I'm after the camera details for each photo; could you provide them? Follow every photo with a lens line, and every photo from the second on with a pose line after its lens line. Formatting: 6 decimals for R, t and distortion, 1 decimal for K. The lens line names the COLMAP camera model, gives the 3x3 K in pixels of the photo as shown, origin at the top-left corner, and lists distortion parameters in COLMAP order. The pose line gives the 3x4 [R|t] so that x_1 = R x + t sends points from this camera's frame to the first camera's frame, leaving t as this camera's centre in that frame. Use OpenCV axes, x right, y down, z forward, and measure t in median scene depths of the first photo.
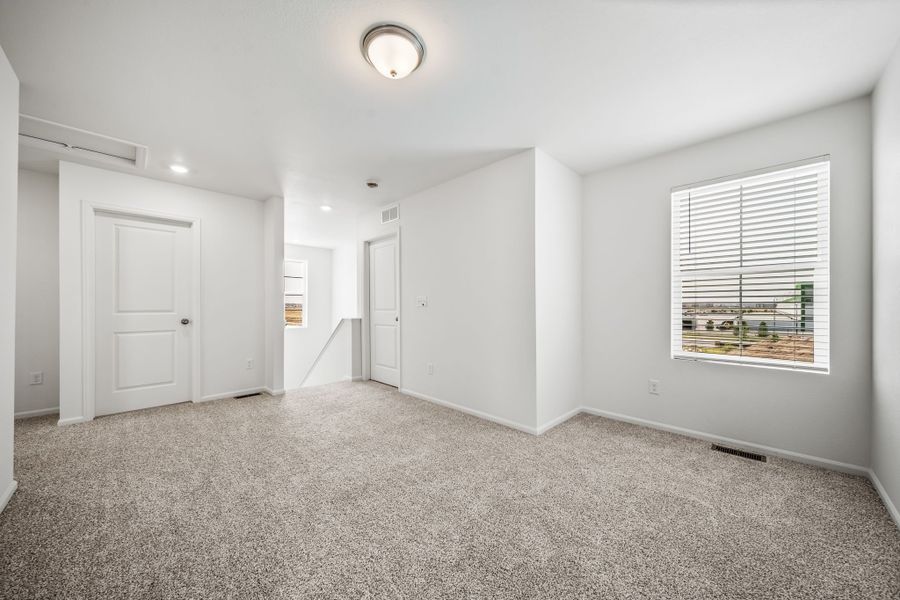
lens RADIAL K [[317.9, 0, 442.1], [0, 317.9, 314.1], [0, 0, 1]] dist [0.001074, 0.000027]
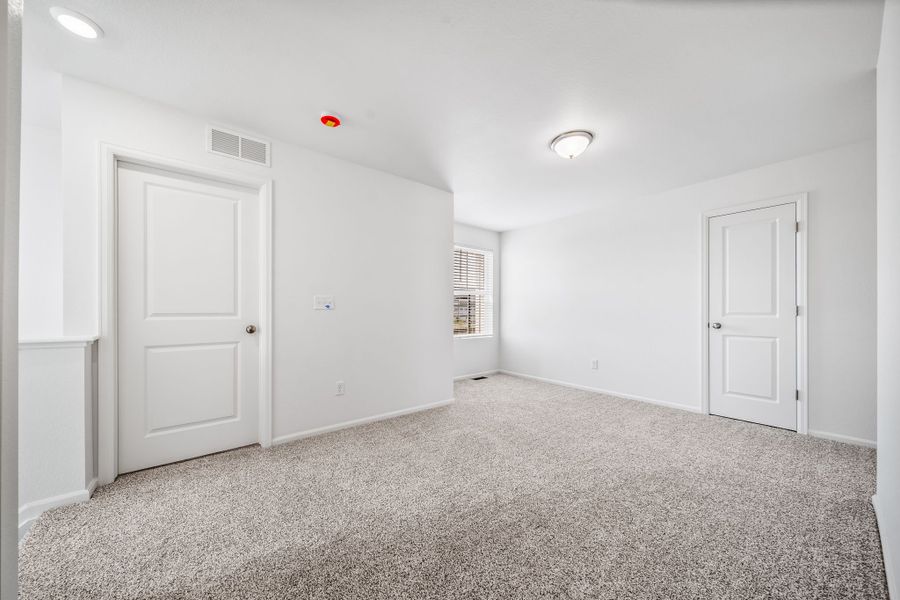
lens RADIAL K [[320.4, 0, 445.6], [0, 320.4, 318.2], [0, 0, 1]] dist [0.001003, -0.000058]
pose [[0.098030, -0.022951, 0.994919, -0.768113], [0.020601, 0.999567, 0.021029, -0.011983], [-0.994970, 0.018435, 0.098460, 0.637167]]
